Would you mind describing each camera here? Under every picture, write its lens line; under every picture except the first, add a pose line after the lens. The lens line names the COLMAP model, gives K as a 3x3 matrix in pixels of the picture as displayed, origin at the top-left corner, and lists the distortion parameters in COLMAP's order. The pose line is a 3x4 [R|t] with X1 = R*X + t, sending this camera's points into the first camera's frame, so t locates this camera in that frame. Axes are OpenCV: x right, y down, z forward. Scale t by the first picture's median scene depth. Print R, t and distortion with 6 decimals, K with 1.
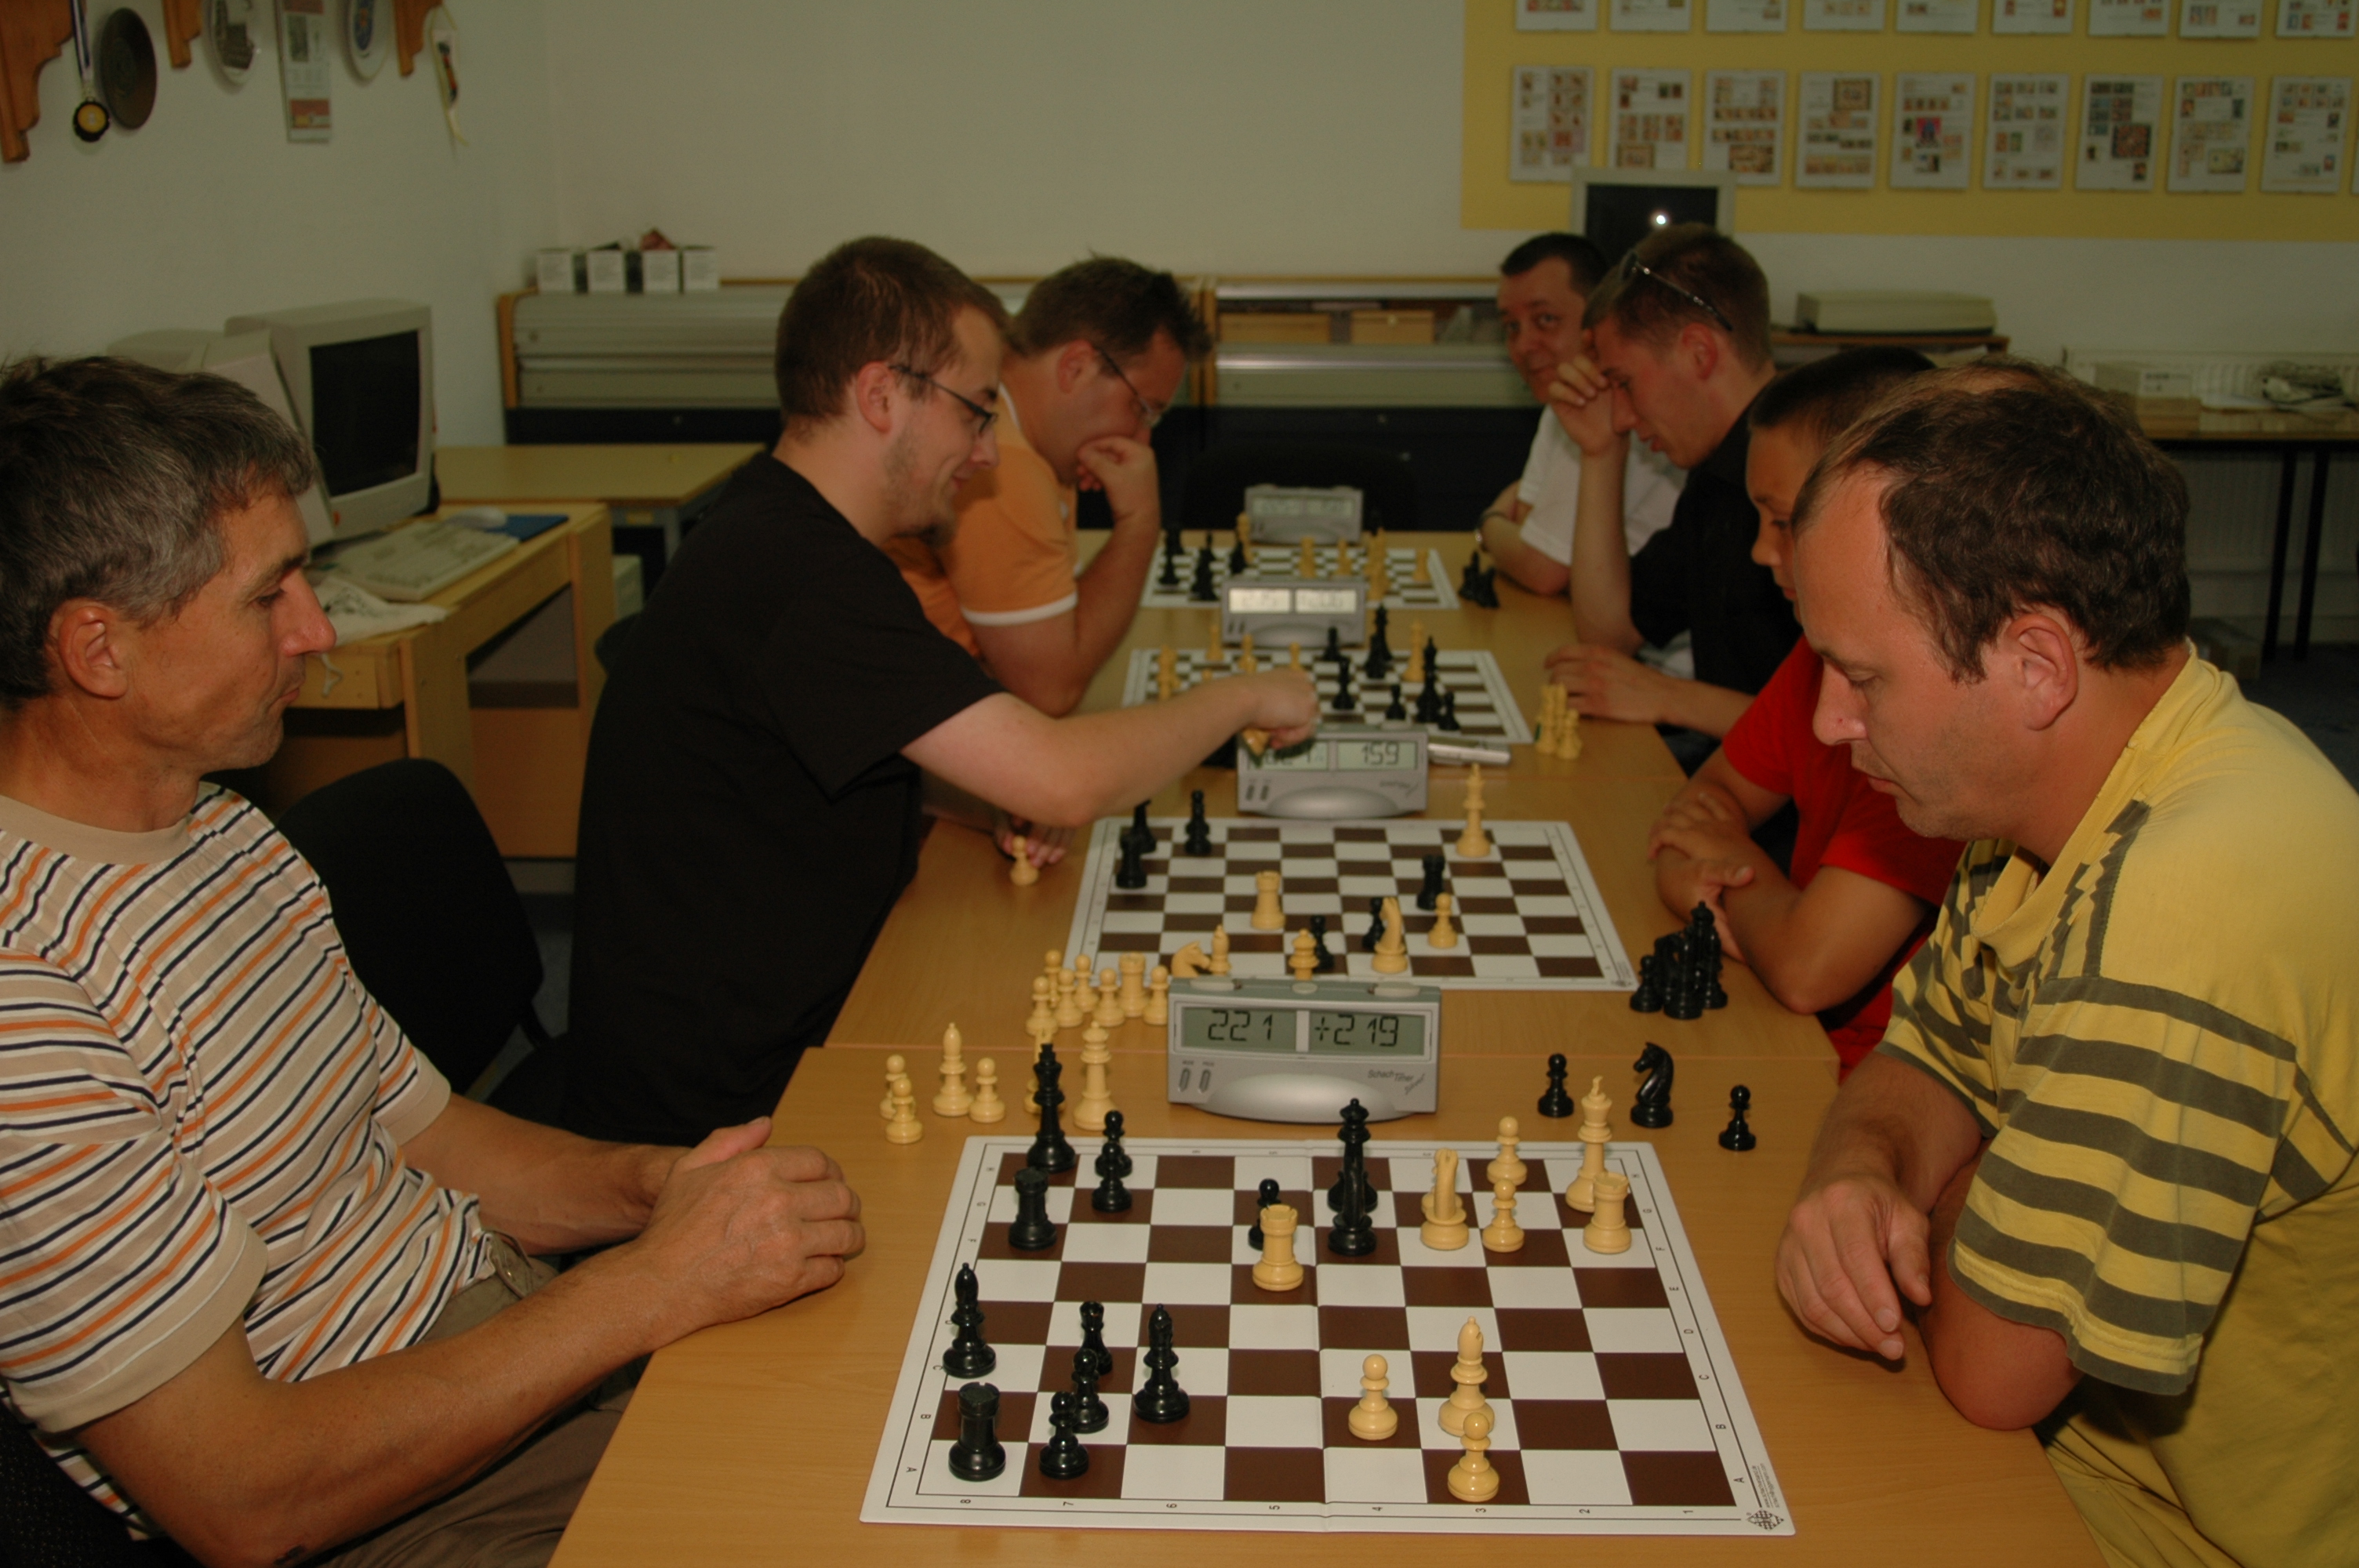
lens RADIAL K [[2346.8, 0, 1179.5], [0, 2346.8, 784.0], [0, 0, 1]] dist [-0.155226, 0.136849]
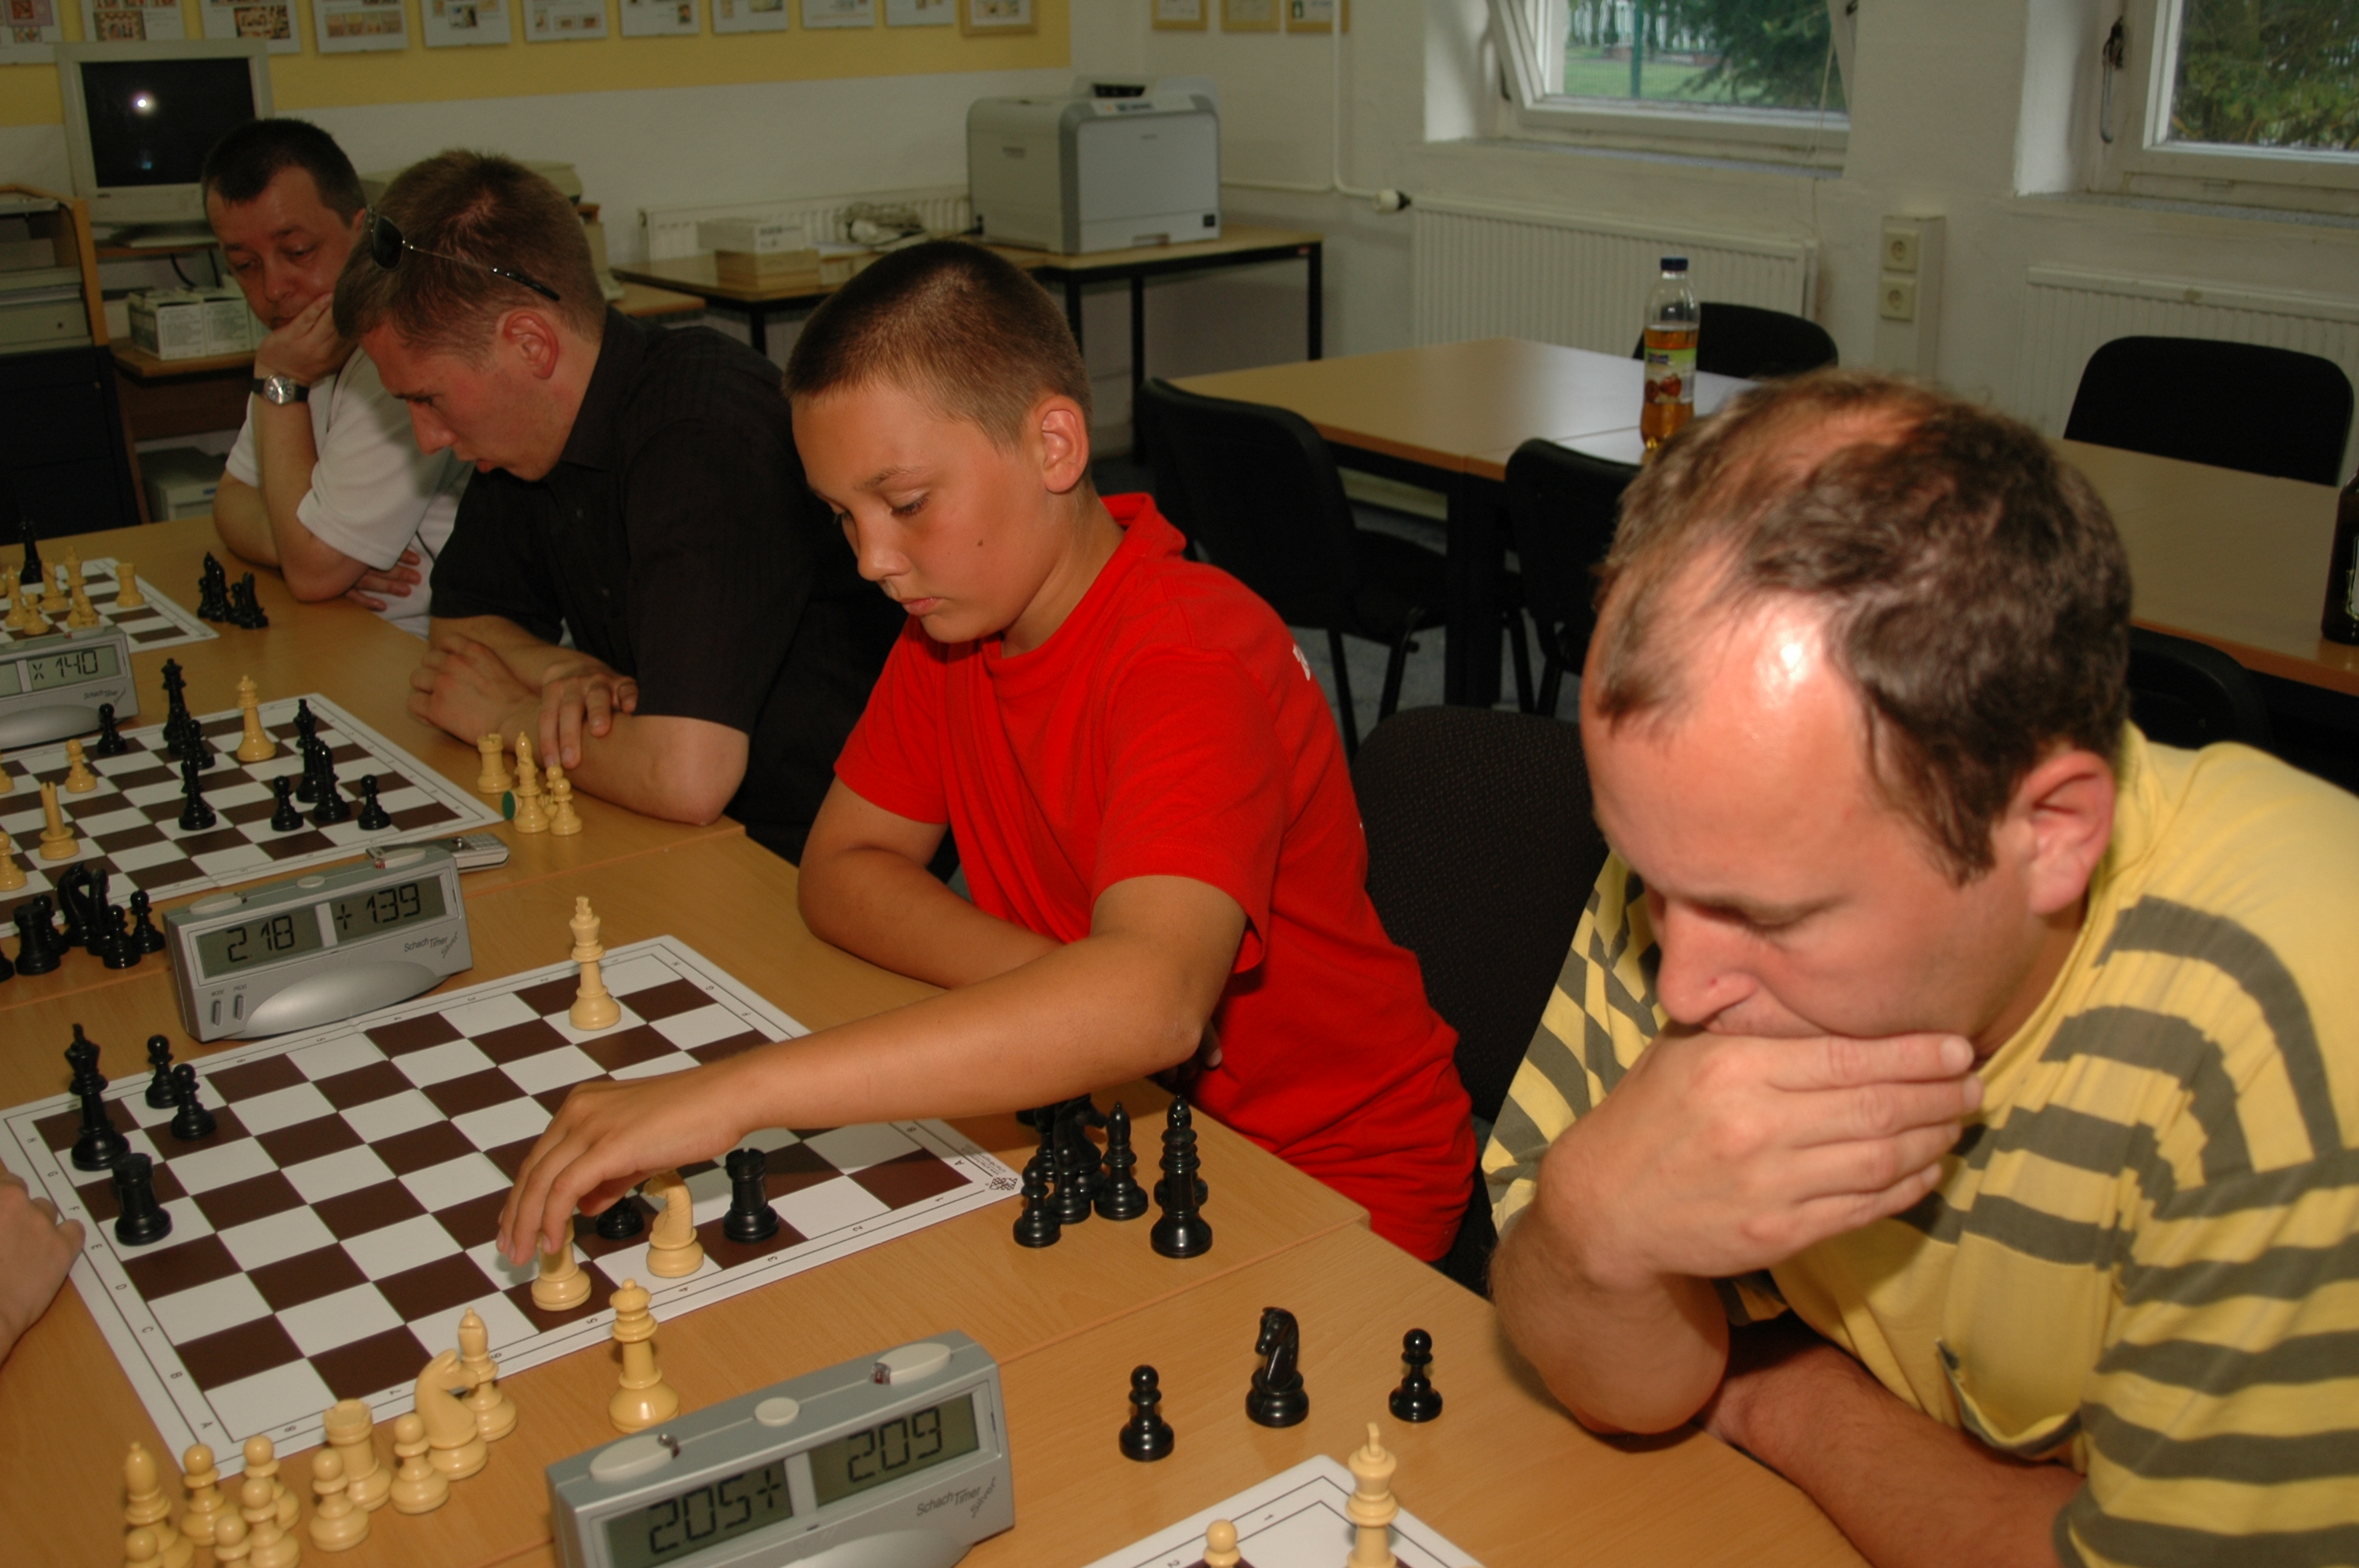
lens RADIAL K [[2346.8, 0, 1179.5], [0, 2346.8, 784.0], [0, 0, 1]] dist [-0.155226, 0.136849]
pose [[0.770649, -0.214018, 0.600246, -0.056217], [0.180389, 0.976656, 0.116628, -0.035750], [-0.611195, 0.018399, 0.791266, 0.143588]]
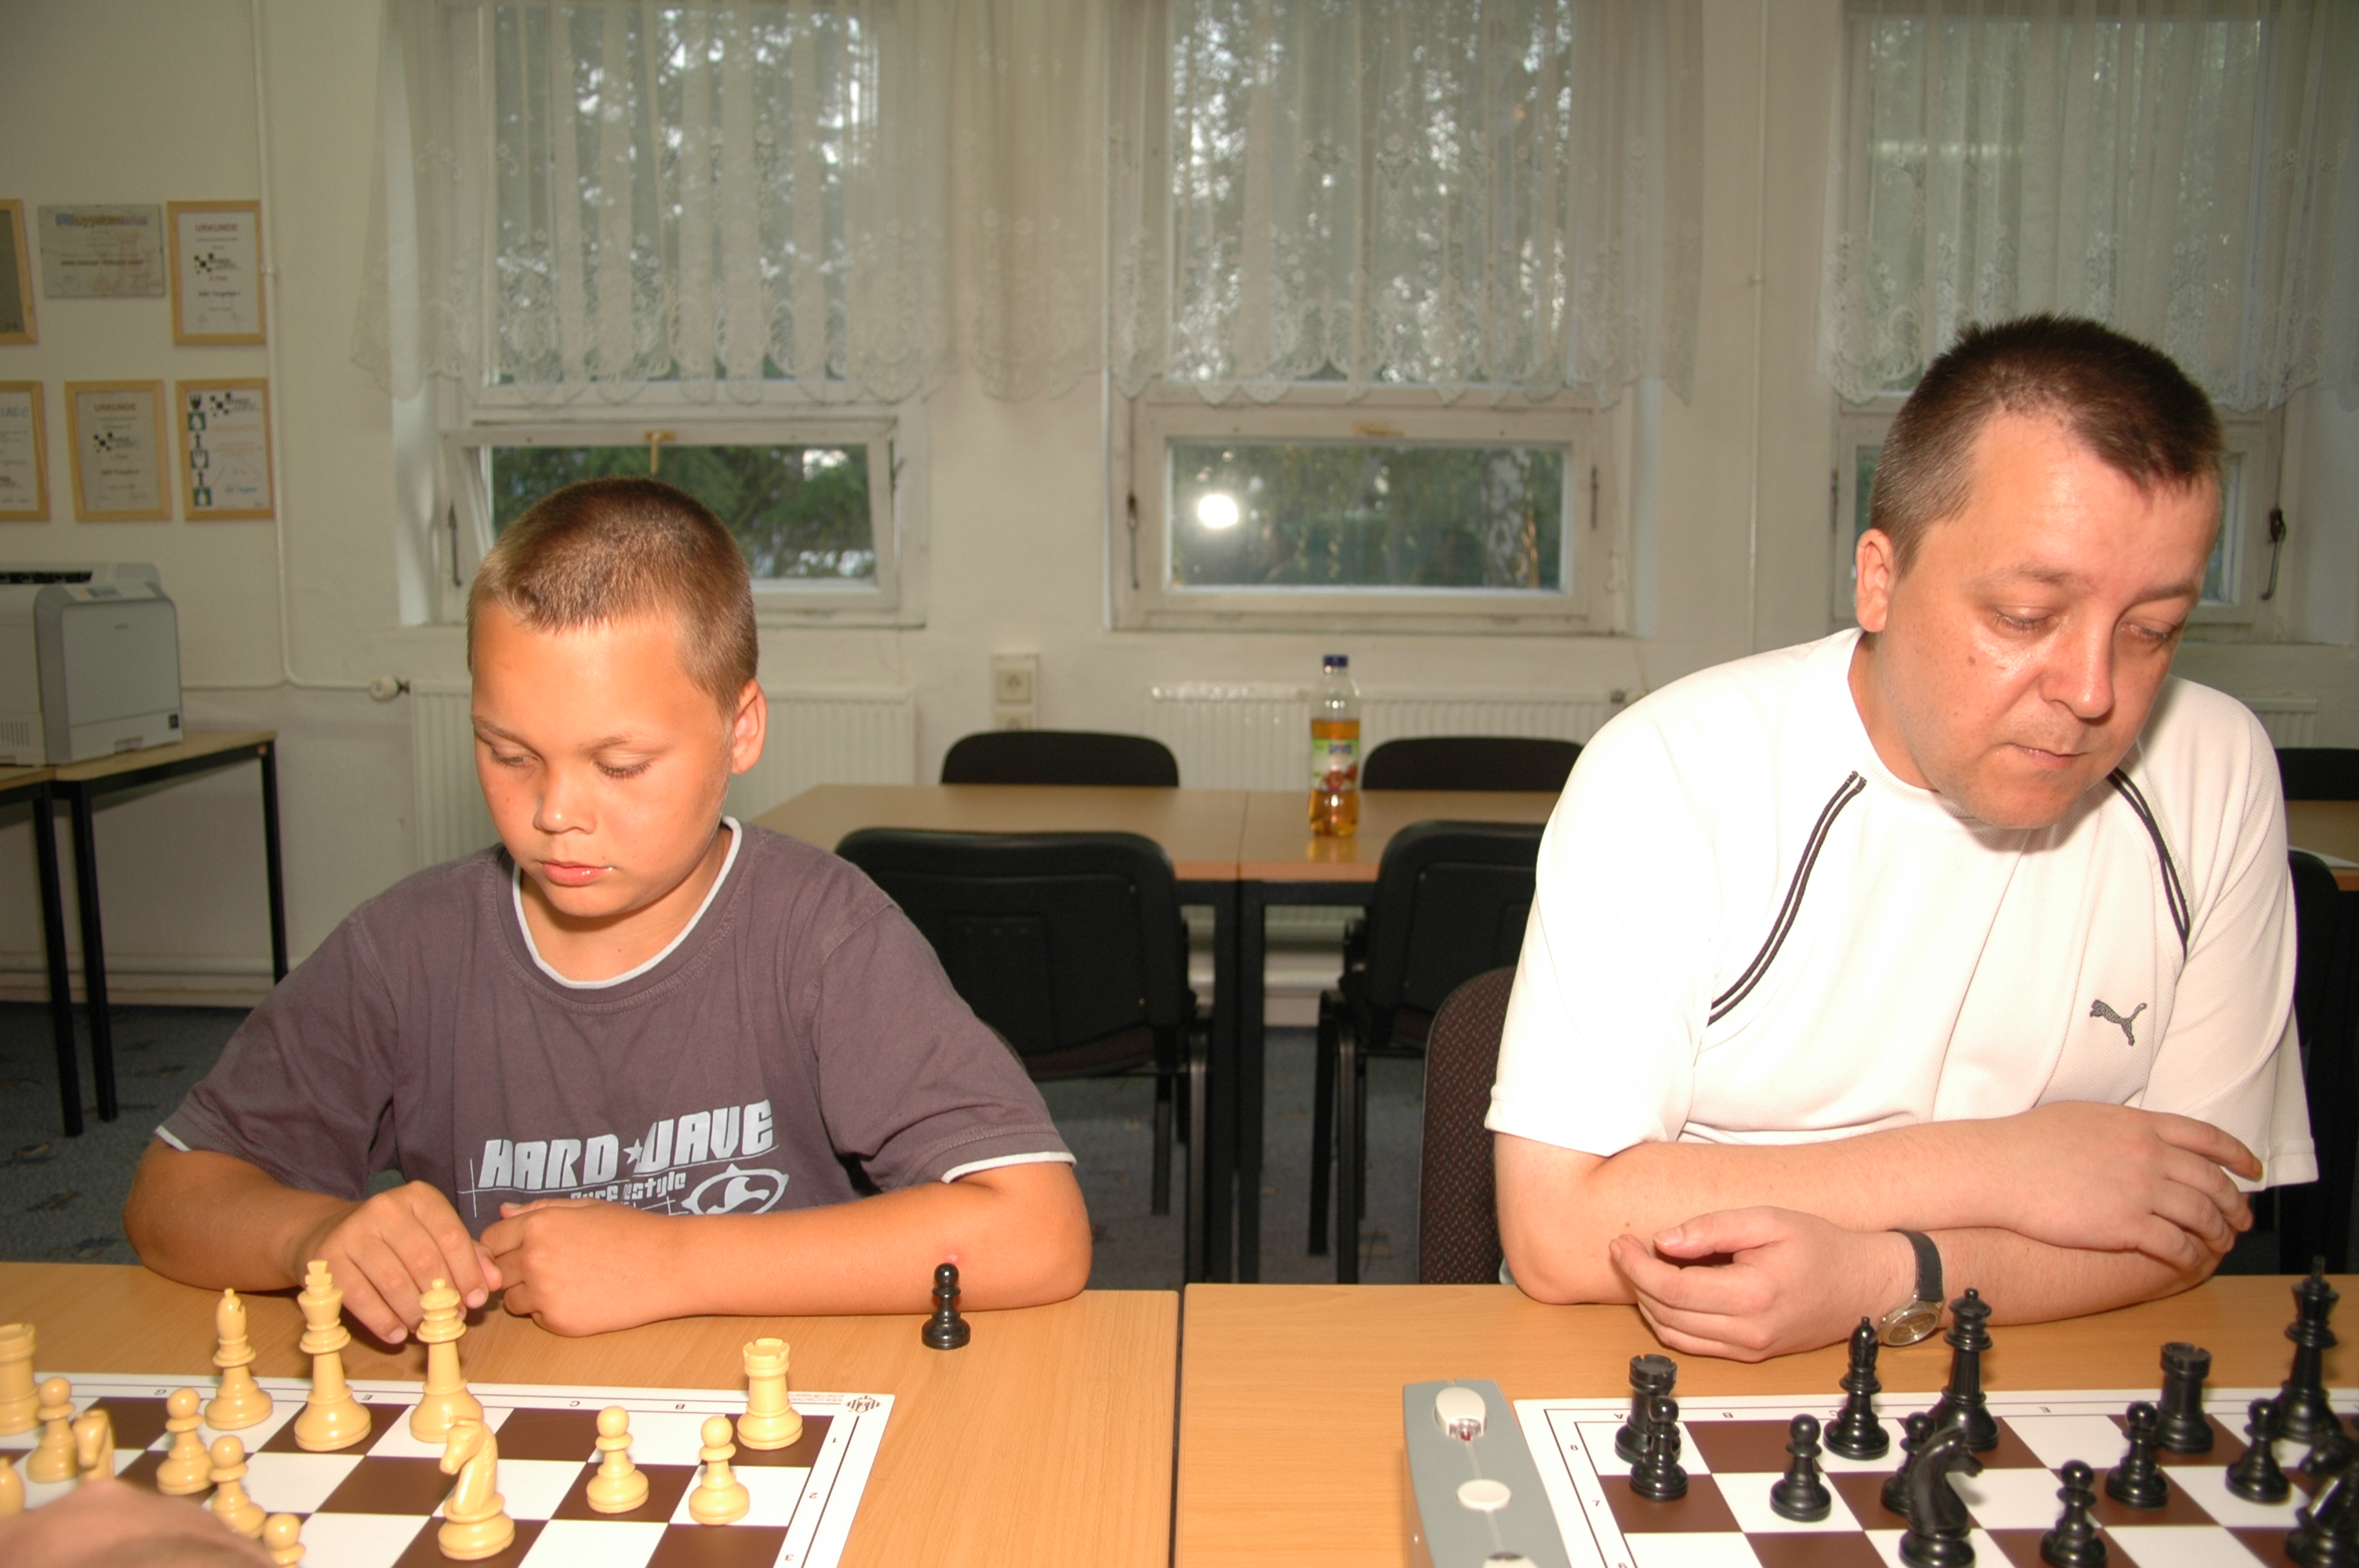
lens RADIAL K [[1884.7, 0, 1183.1], [0, 1884.7, 835.5], [0, 0, 1]] dist [-0.153094, 0.109030]
pose [[-0.037789, -0.136890, 0.989865, -0.097247], [0.263131, 0.954251, 0.142011, -0.103863], [-0.964020, 0.265831, -0.000040, 0.534858]]
